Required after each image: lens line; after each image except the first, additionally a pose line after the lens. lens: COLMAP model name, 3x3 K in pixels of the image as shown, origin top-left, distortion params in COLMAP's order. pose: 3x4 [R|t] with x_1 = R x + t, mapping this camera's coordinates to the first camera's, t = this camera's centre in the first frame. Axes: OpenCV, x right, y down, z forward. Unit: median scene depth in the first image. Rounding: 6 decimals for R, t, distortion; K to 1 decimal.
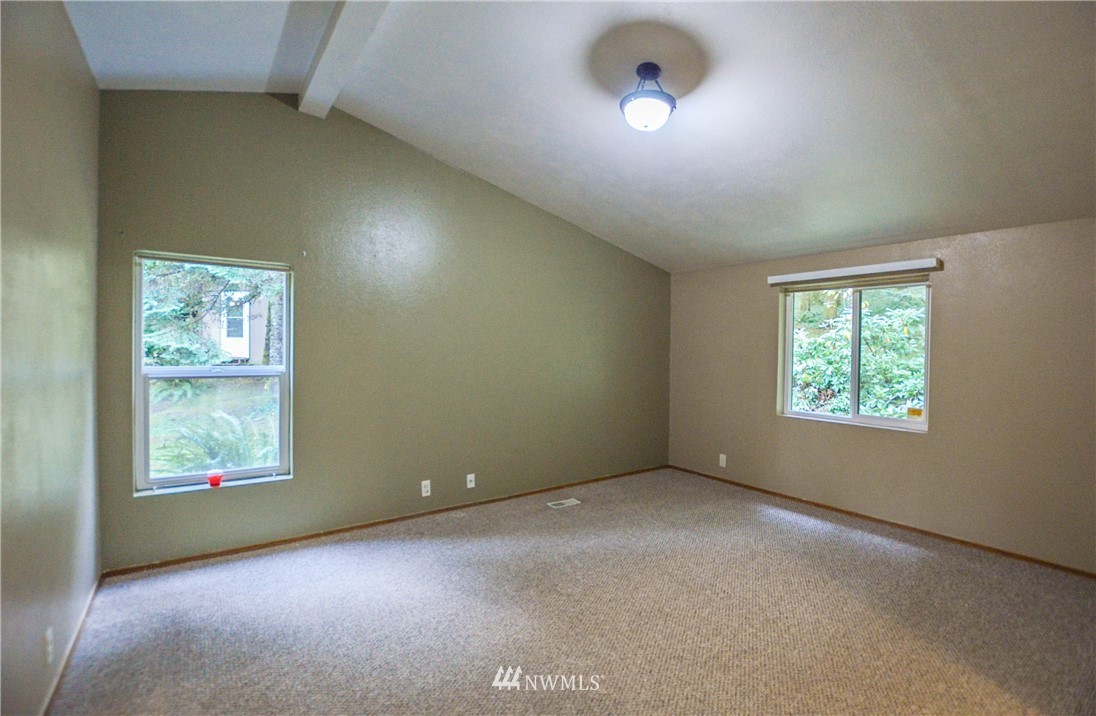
lens RADIAL K [[490.1, 0, 545.0], [0, 490.1, 354.0], [0, 0, 1]] dist [-0.018614, -0.000170]
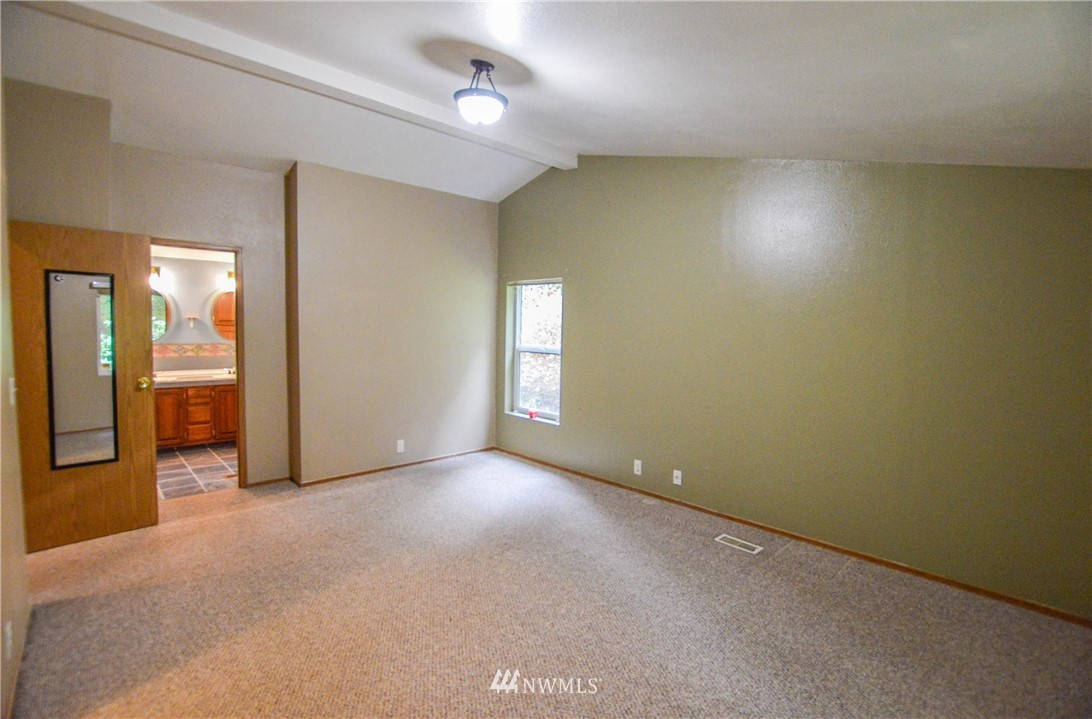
lens RADIAL K [[489.2, 0, 542.2], [0, 489.2, 357.0], [0, 0, 1]] dist [-0.028627, -0.000390]
pose [[0.150334, 0.047544, -0.987491, 0.812144], [-0.034272, 0.998493, 0.042856, -0.008650], [0.988041, 0.027401, 0.151737, 0.642940]]
